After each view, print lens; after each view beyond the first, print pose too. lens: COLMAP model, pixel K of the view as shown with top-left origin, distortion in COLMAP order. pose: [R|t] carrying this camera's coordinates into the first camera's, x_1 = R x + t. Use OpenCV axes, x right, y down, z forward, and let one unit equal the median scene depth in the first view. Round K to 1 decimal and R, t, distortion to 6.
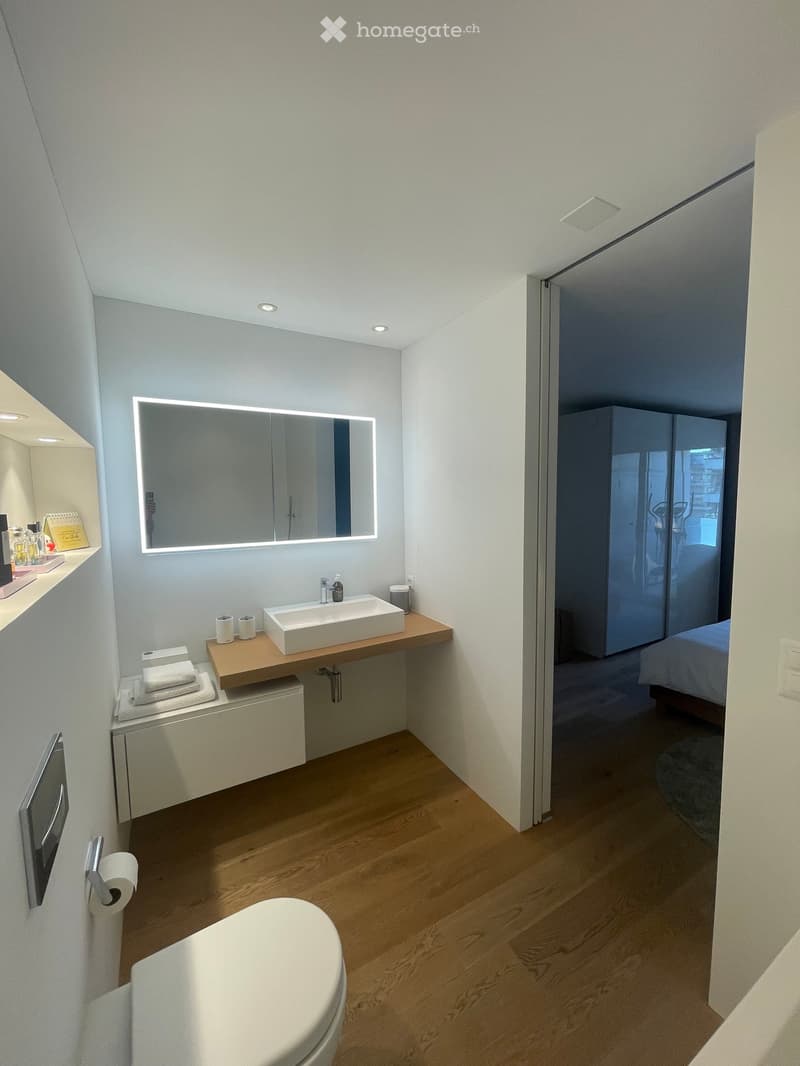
lens RADIAL K [[433.4, 0, 401.8], [0, 433.4, 535.3], [0, 0, 1]] dist [0.000317, 0.000088]
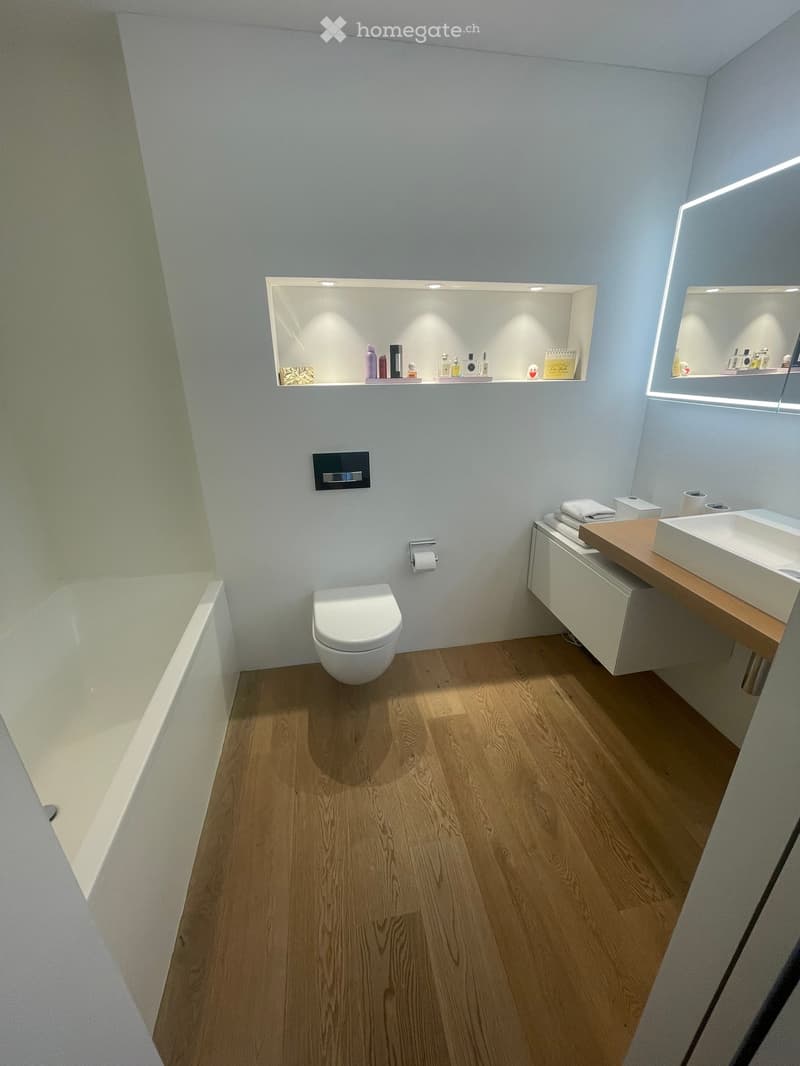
lens RADIAL K [[433.4, 0, 399.2], [0, 433.4, 532.3], [0, 0, 1]] dist [0.000317, 0.000088]
pose [[-0.326969, 0.356695, -0.875134, 0.605007], [-0.068976, 0.914556, 0.398534, -0.030088], [0.942515, 0.190671, -0.274428, 0.887204]]
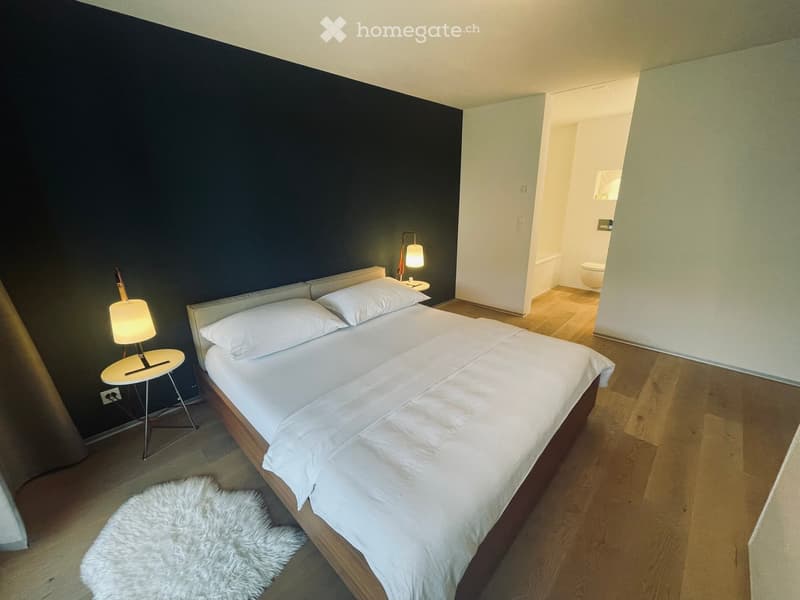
lens RADIAL K [[325.3, 0, 401.4], [0, 325.3, 298.2], [0, 0, 1]] dist [0.000317, 0.000088]
pose [[-0.960434, 0.108790, -0.256383, 1.976973], [0.001226, 0.922197, 0.386719, -0.204566], [0.278507, 0.371104, -0.885842, 2.486286]]
